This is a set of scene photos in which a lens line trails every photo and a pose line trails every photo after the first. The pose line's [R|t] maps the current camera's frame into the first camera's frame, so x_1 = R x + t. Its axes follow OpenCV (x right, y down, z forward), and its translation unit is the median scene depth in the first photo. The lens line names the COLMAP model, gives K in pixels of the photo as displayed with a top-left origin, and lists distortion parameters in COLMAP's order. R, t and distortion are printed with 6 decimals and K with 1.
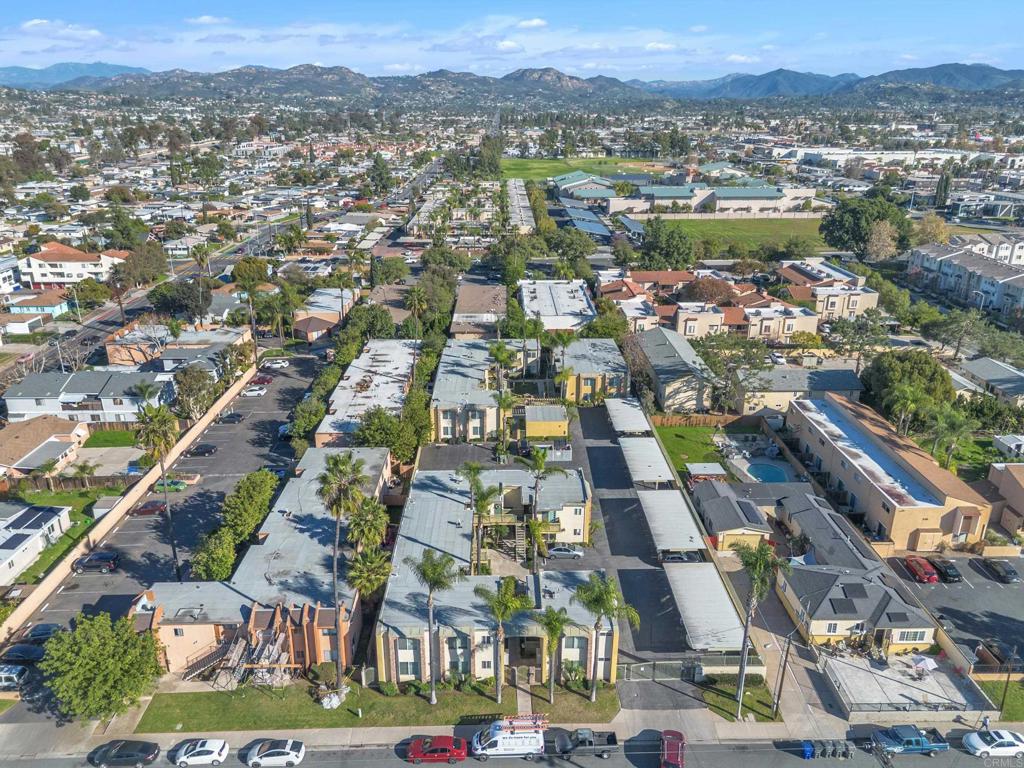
lens RADIAL K [[726.3, 0, 512.0], [0, 726.3, 384.0], [0, 0, 1]] dist [0.074361, -0.079330]
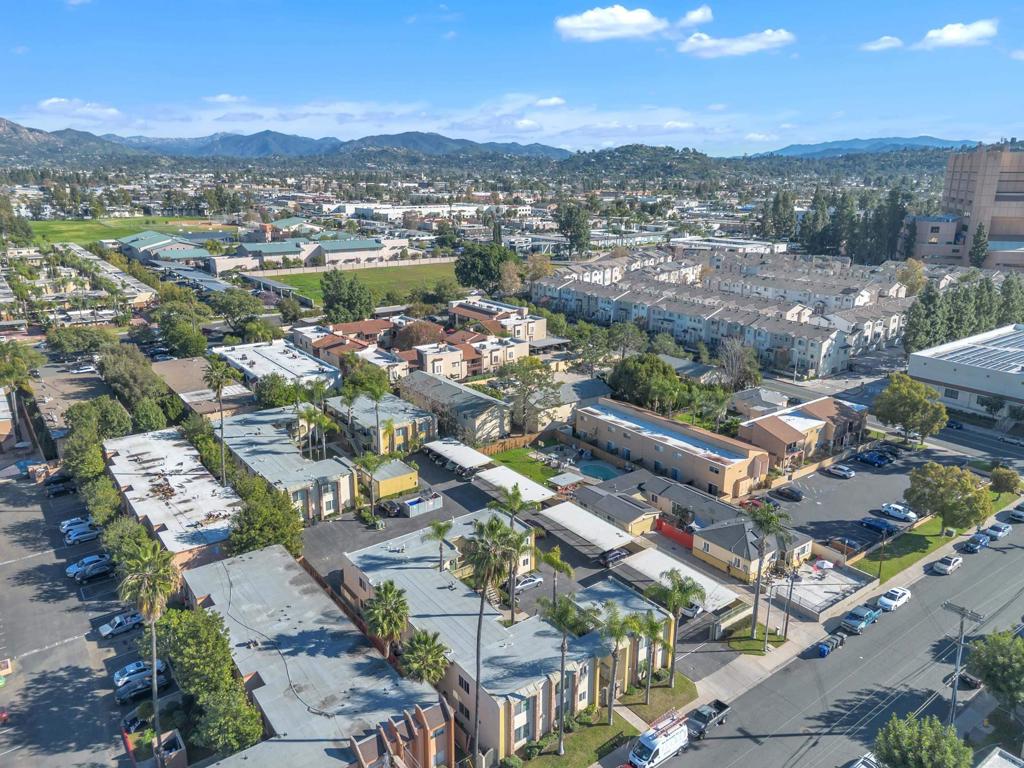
lens RADIAL K [[726.3, 0, 512.0], [0, 726.3, 384.0], [0, 0, 1]] dist [0.074361, -0.079330]
pose [[0.809770, -0.163803, 0.563420, -0.331788], [0.203467, 0.979051, -0.007791, -0.029016], [-0.550340, 0.120946, 0.826134, 0.085679]]
